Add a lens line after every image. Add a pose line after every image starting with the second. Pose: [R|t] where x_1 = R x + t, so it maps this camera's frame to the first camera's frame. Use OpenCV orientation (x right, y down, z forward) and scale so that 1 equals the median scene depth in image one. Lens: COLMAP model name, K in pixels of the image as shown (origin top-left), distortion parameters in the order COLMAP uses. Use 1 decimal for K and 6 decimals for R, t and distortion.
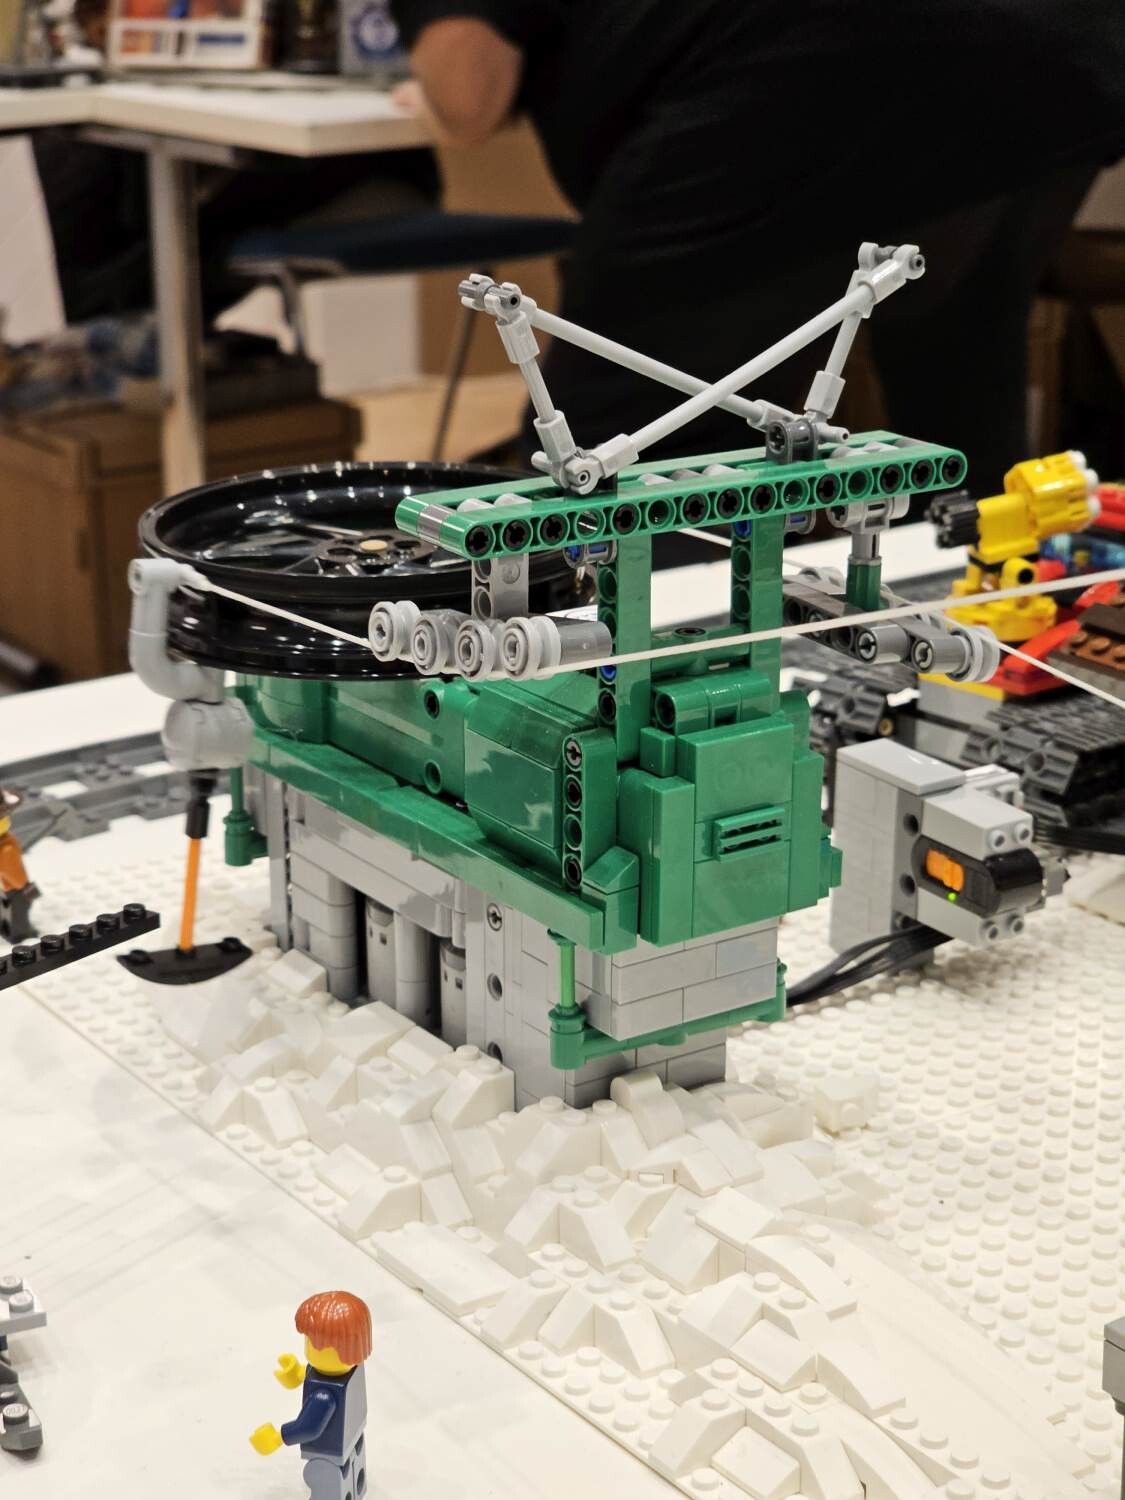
lens RADIAL K [[2932.2, 0, 553.8], [0, 2932.2, 756.3], [0, 0, 1]] dist [-0.005957, 0.000000]
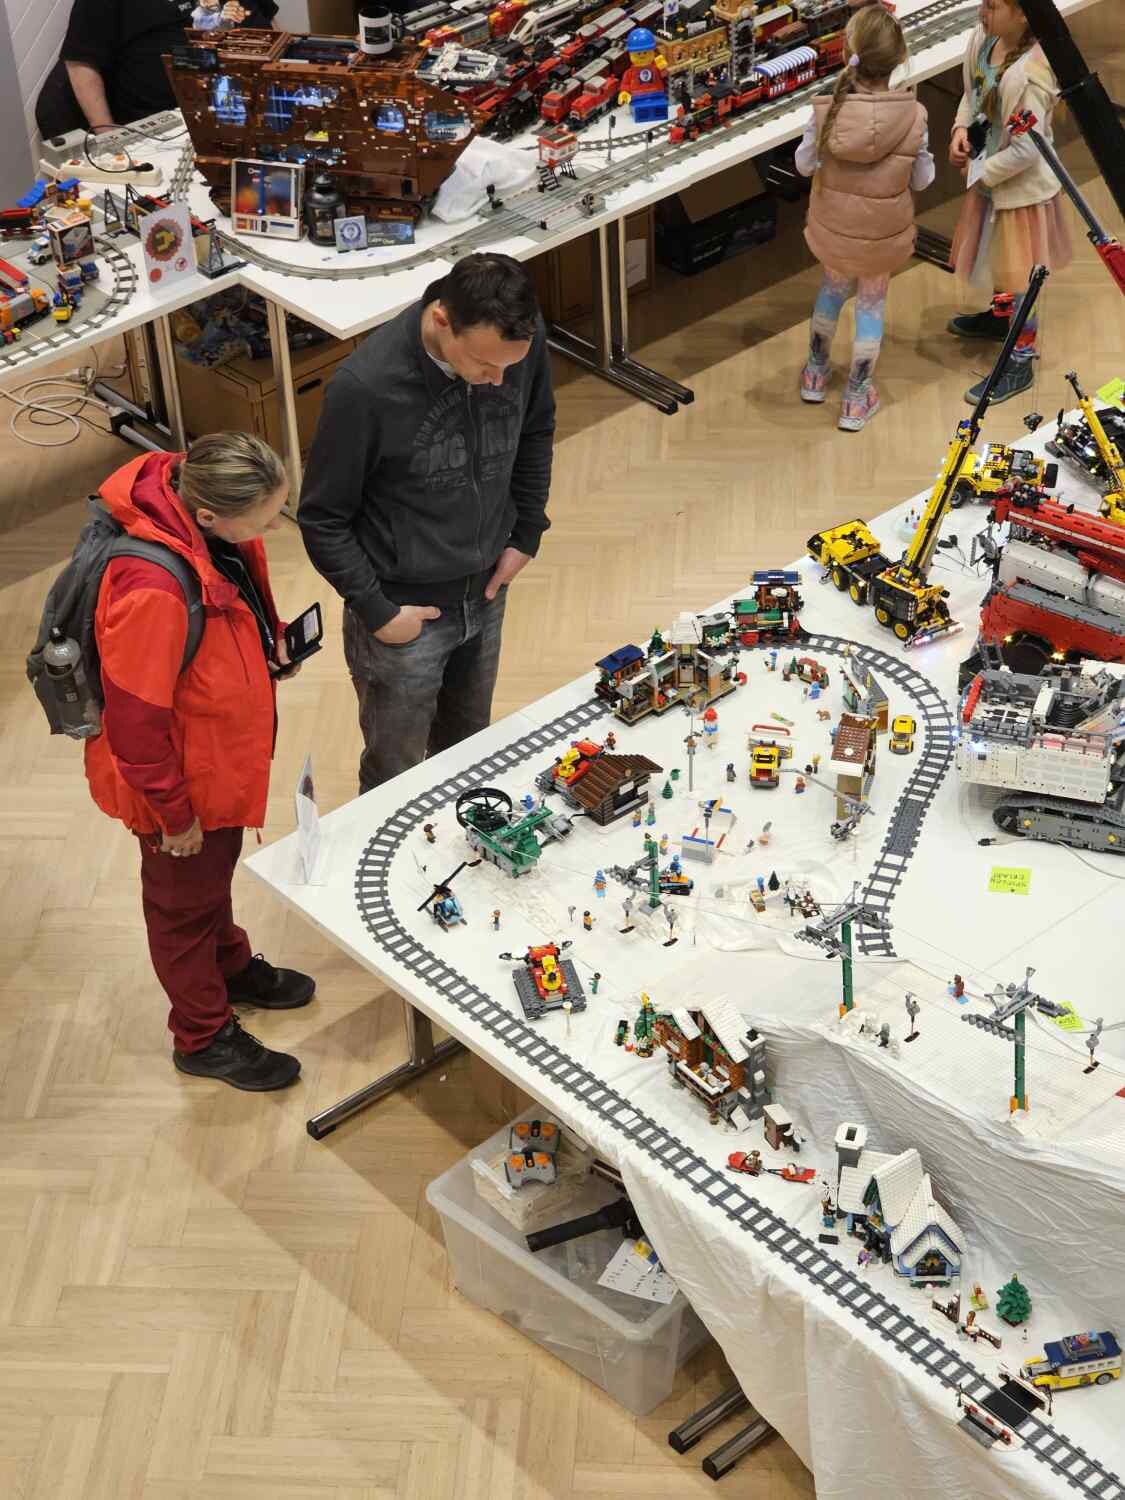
lens RADIAL K [[2932.2, 0, 563.6], [0, 2932.2, 749.2], [0, 0, 1]] dist [-0.005957, 0.000000]
pose [[0.994900, -0.086336, 0.052147, -0.166848], [0.066097, 0.948603, 0.309490, -2.016086], [-0.076187, -0.304465, 0.949472, -5.039902]]
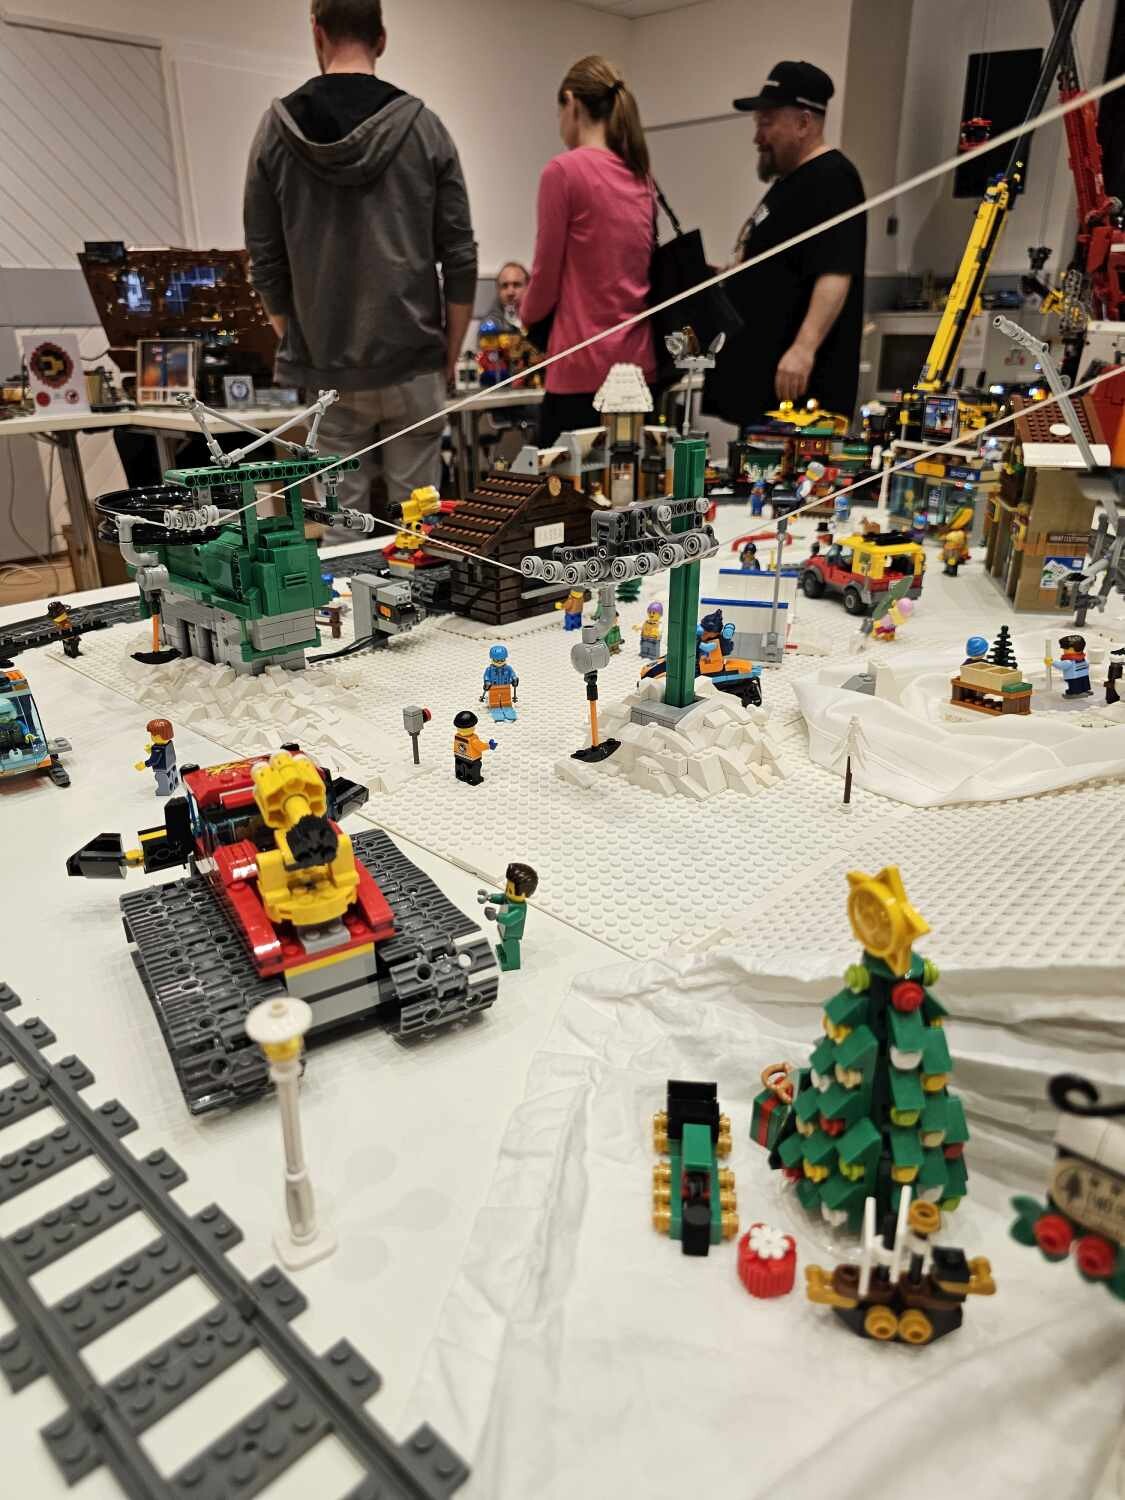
lens RADIAL K [[1025.6, 0, 561.7], [0, 1025.6, 747.0], [0, 0, 1]] dist [0.051638, -0.006091]
pose [[0.979279, -0.076863, 0.187364, 0.100024], [0.063521, 0.995066, 0.076212, 0.111211], [-0.192298, -0.062731, 0.979330, -0.129433]]
